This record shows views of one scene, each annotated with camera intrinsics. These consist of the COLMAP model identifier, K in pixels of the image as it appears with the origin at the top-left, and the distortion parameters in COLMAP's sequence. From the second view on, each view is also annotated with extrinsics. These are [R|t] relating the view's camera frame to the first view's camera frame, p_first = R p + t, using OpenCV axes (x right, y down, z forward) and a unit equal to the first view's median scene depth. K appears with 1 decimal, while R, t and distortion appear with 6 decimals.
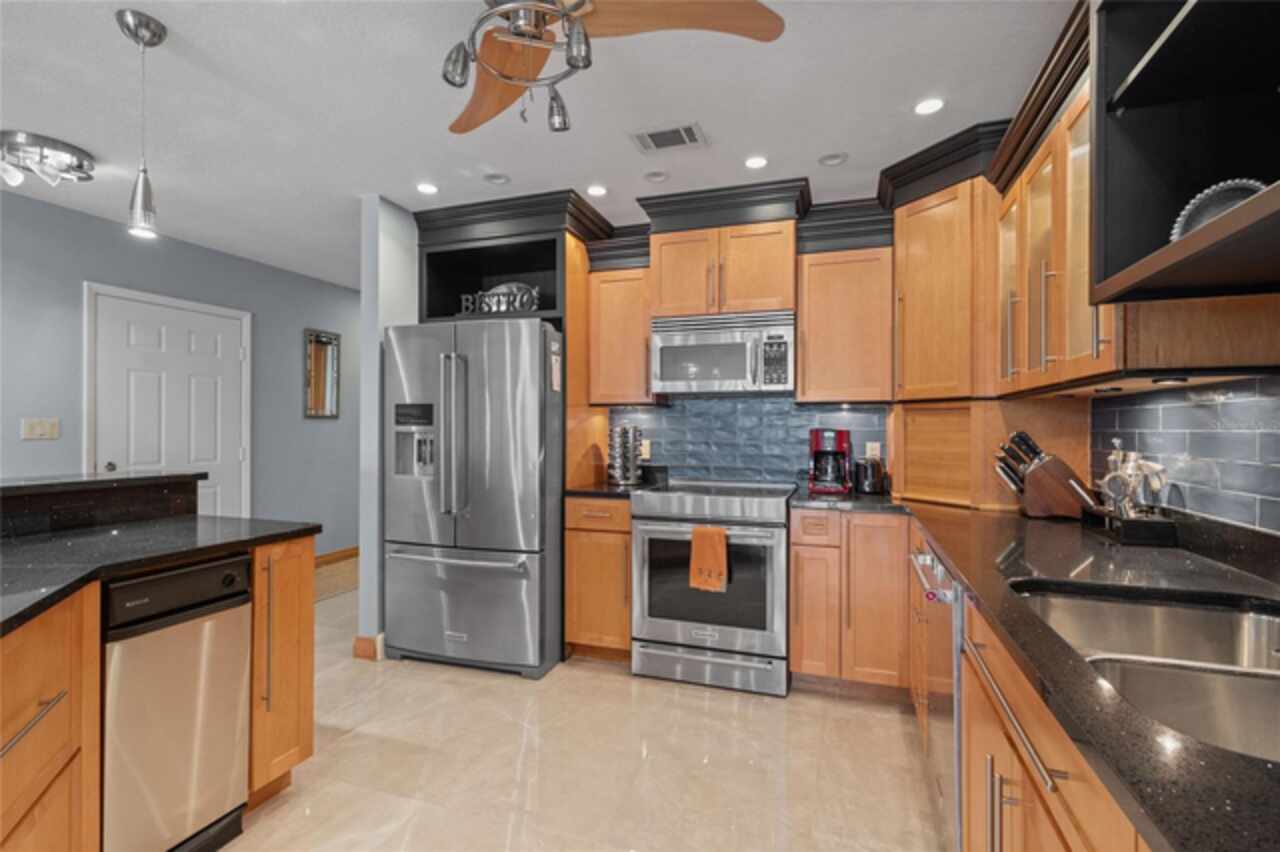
lens RADIAL K [[589.7, 0, 644.9], [0, 589.7, 429.0], [0, 0, 1]] dist [0.009611, -0.001022]
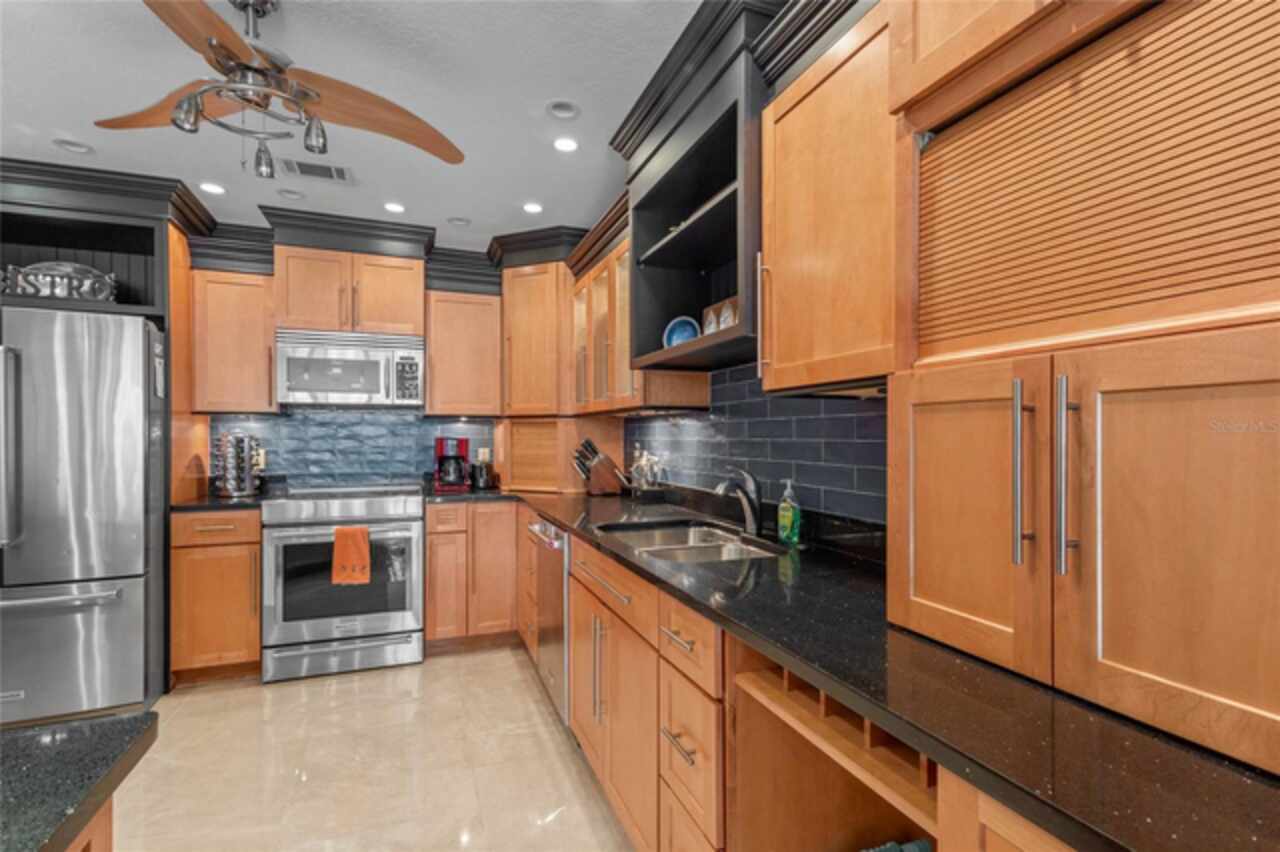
lens RADIAL K [[589.7, 0, 639.7], [0, 589.7, 437.1], [0, 0, 1]] dist [0.009611, -0.001022]
pose [[0.766924, -0.003911, 0.641727, -0.178331], [0.002414, 0.999992, 0.003210, -0.004230], [-0.641734, -0.000913, 0.766927, -0.185892]]
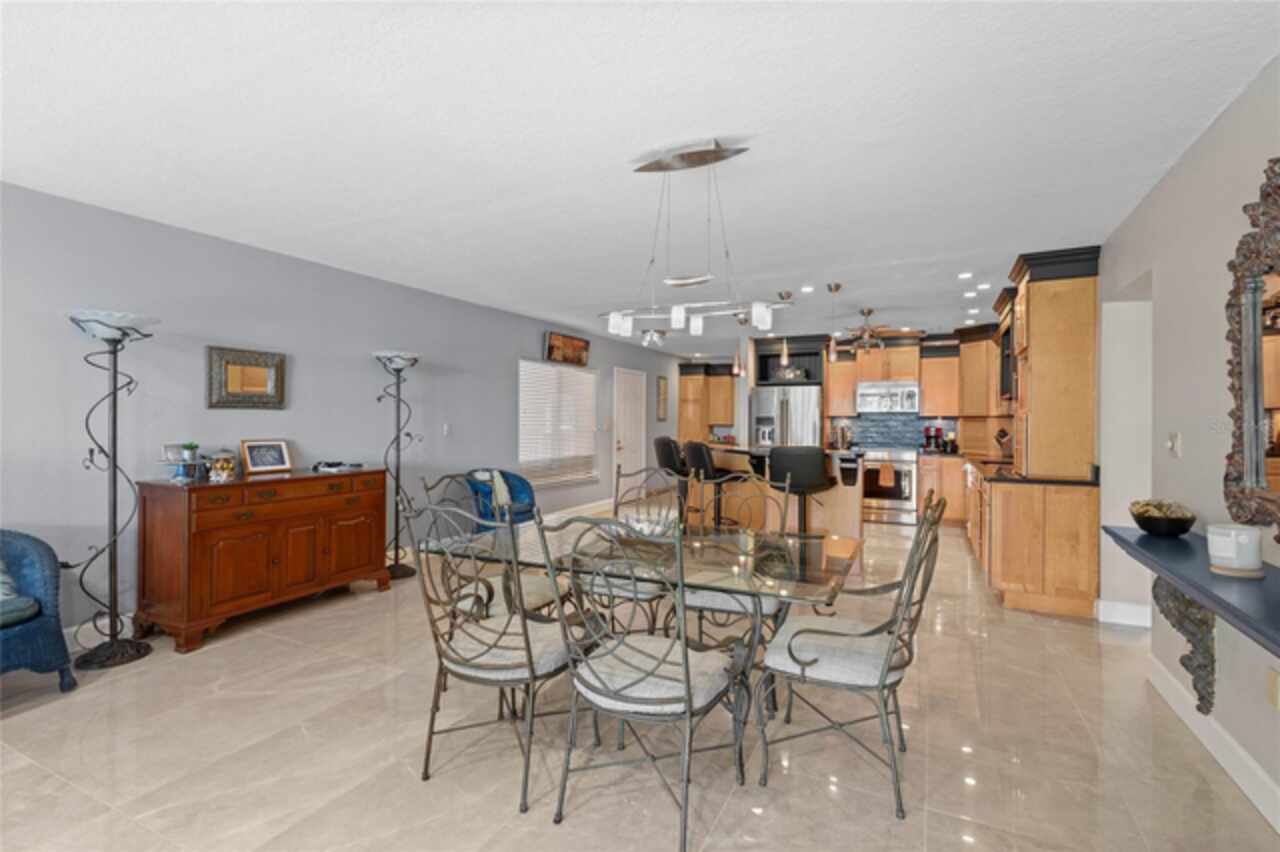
lens RADIAL K [[589.7, 0, 637.6], [0, 589.7, 422.9], [0, 0, 1]] dist [0.009611, -0.001022]
pose [[0.991032, 0.001144, -0.133619, -0.633224], [-0.000948, 0.999998, 0.001529, -0.021062], [0.133621, -0.001389, 0.991032, -1.762064]]
